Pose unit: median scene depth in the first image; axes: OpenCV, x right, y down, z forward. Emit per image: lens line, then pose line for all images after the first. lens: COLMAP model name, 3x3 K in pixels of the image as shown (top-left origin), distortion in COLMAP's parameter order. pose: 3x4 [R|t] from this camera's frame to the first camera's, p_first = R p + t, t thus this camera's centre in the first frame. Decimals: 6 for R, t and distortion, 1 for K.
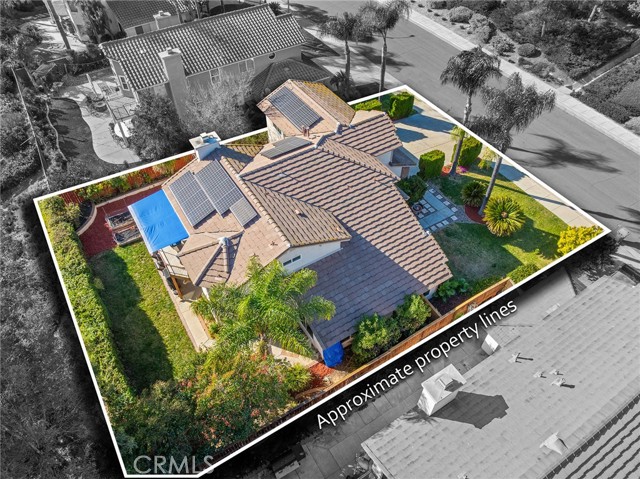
lens RADIAL K [[450.7, 0, 324.0], [0, 450.7, 239.6], [0, 0, 1]] dist [-0.045728, -0.001139]
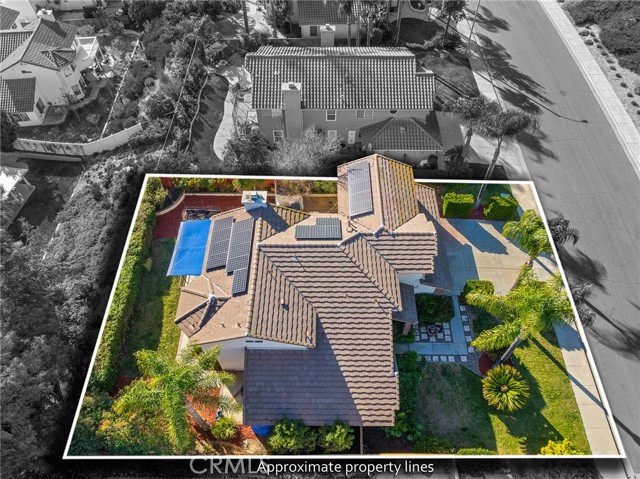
lens RADIAL K [[450.7, 0, 324.0], [0, 450.7, 239.6], [0, 0, 1]] dist [-0.045728, -0.001139]
pose [[0.844907, 0.433240, -0.313745, 0.275076], [-0.398847, 0.901085, 0.170194, -0.383700], [0.356446, -0.018662, 0.934130, 0.018561]]
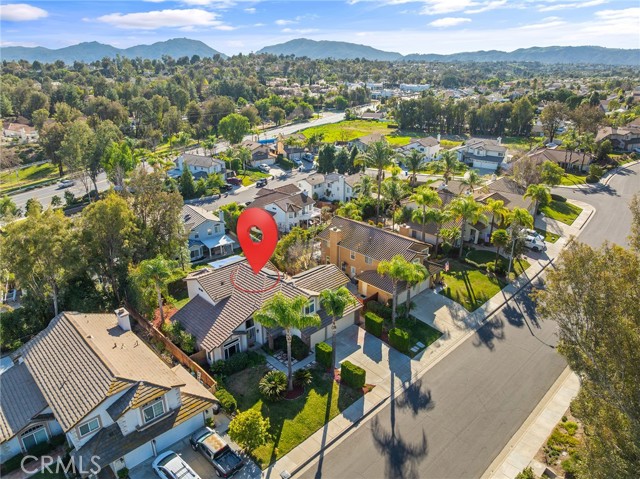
lens RADIAL K [[450.7, 0, 324.0], [0, 450.7, 239.6], [0, 0, 1]] dist [-0.045728, -0.001139]
pose [[0.216065, 0.369310, -0.903840, 1.735088], [-0.731499, 0.674368, 0.100681, -0.693142], [0.646703, 0.639404, 0.415857, 0.265555]]
